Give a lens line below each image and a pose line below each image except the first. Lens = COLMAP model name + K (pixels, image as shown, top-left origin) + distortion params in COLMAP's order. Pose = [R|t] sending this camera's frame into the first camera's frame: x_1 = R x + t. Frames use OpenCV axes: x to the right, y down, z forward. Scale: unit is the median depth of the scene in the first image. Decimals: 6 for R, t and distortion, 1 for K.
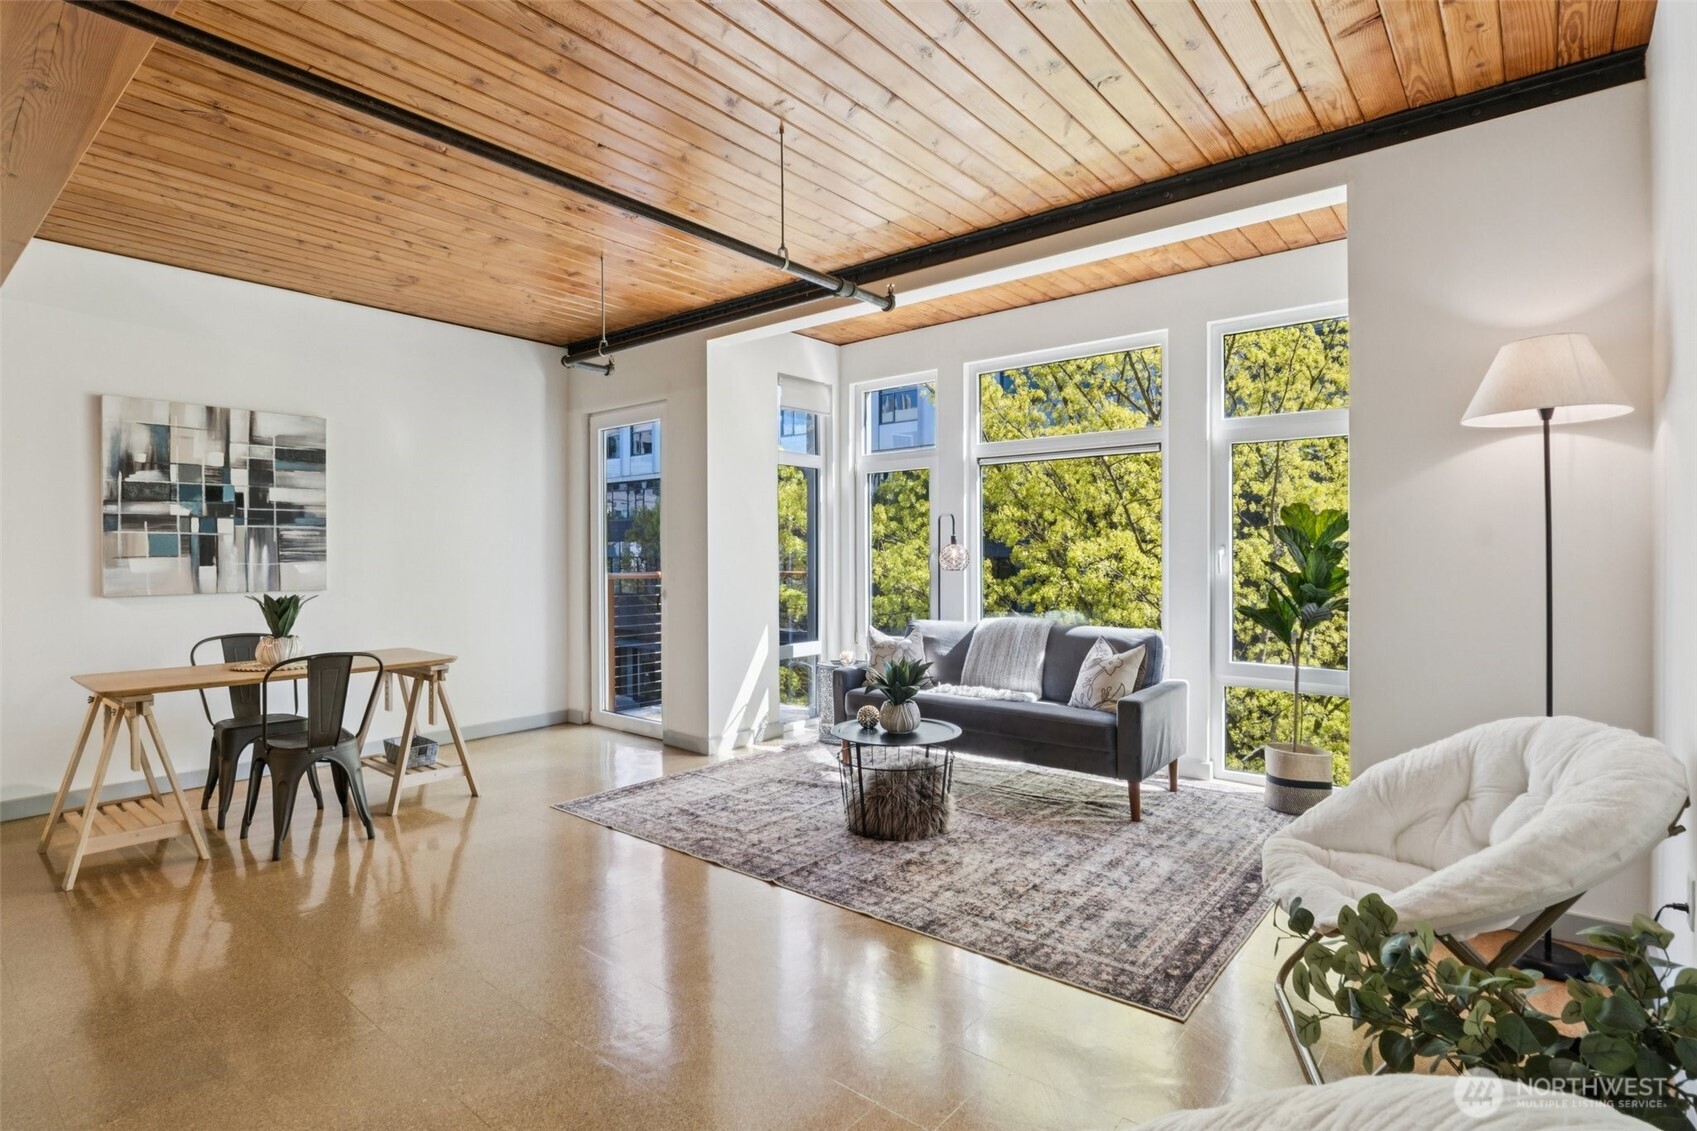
lens RADIAL K [[840.2, 0, 847.1], [0, 840.2, 554.3], [0, 0, 1]] dist [-0.004751, -0.000878]
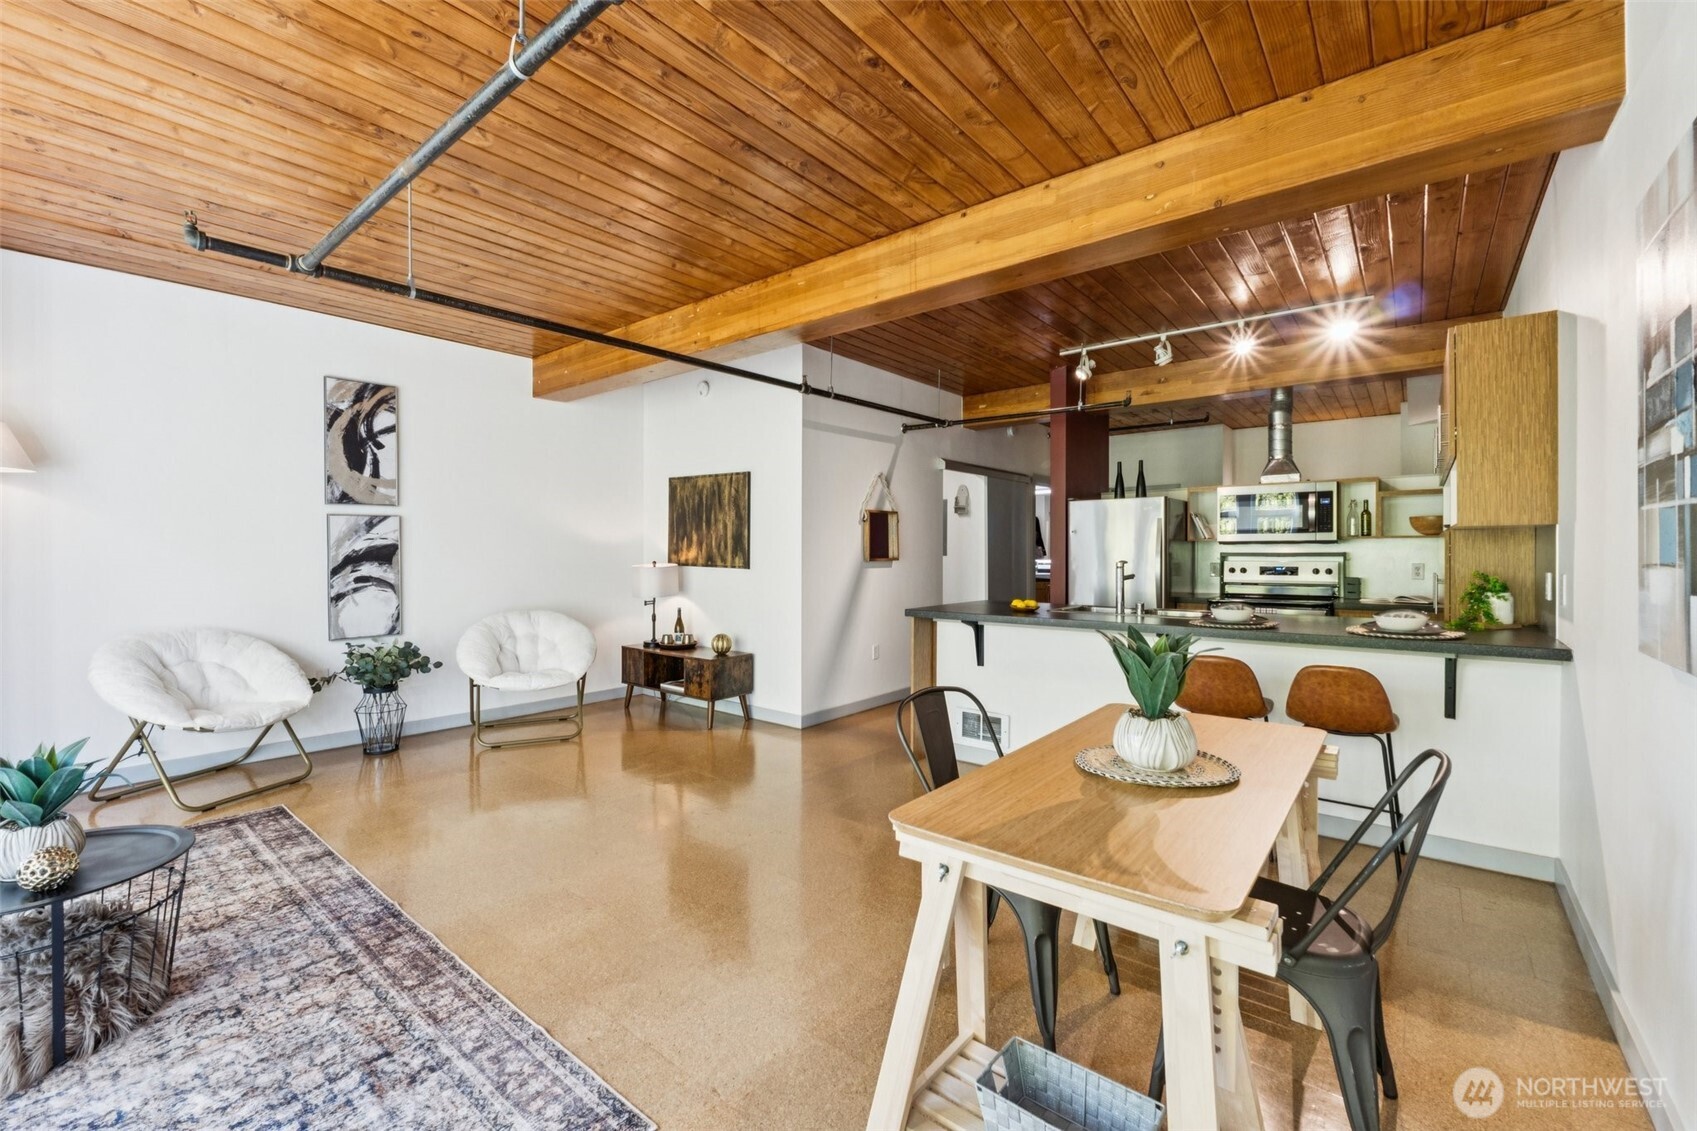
lens RADIAL K [[708.9, 0, 843.1], [0, 708.9, 560.0], [0, 0, 1]] dist [-0.010864, 0.001099]
pose [[-0.999958, 0.003142, -0.008575, -0.464258], [0.003024, 0.999901, 0.013745, -0.006843], [0.008617, 0.013718, -0.999869, 1.414371]]
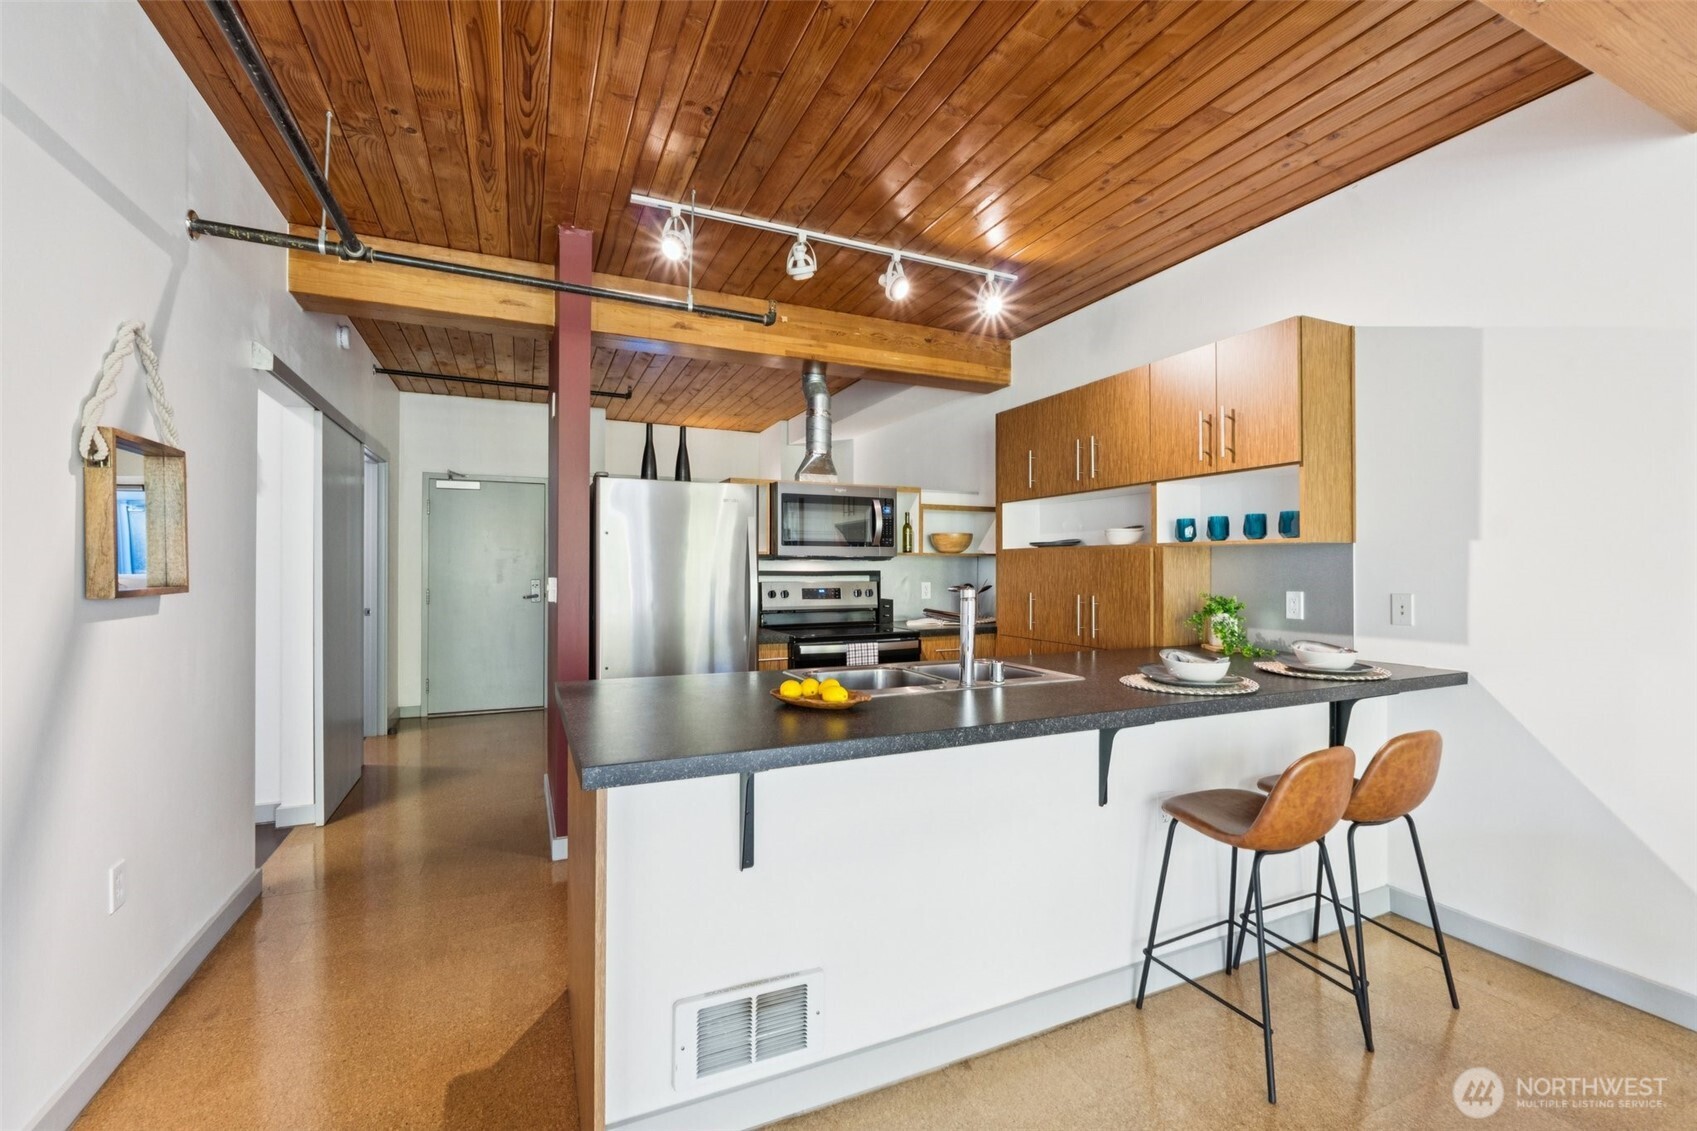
lens RADIAL K [[708.9, 0, 844.6], [0, 708.9, 574.0], [0, 0, 1]] dist [-0.010864, 0.001099]
pose [[-0.439045, 0.006695, -0.898440, -0.346929], [-0.002822, 0.999957, 0.008830, -0.005039], [0.898461, 0.006412, -0.439007, 0.614555]]
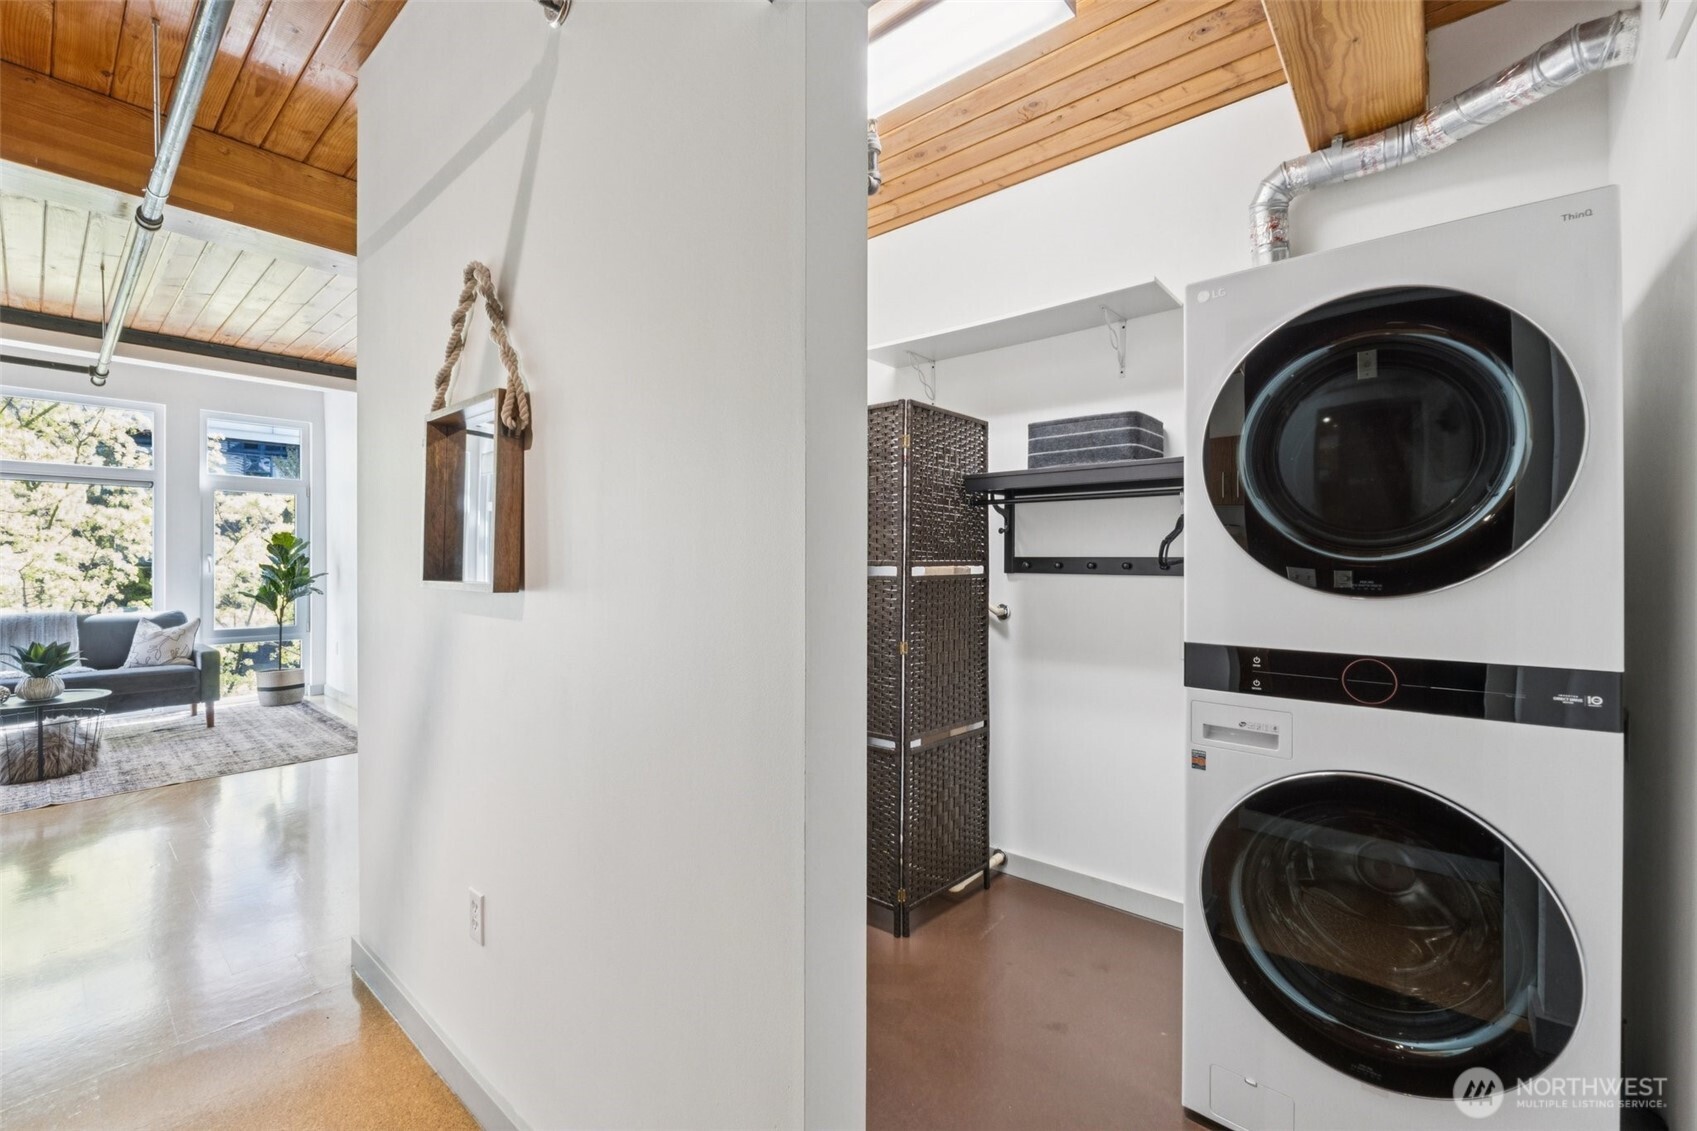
lens RADIAL K [[708.9, 0, 851.9], [0, 708.9, 552.7], [0, 0, 1]] dist [-0.010864, 0.001099]
pose [[0.016002, 0.014052, 0.999773, -0.933519], [-0.000384, 0.999901, -0.014047, 0.003370], [-0.999872, -0.000160, 0.016006, -0.229201]]
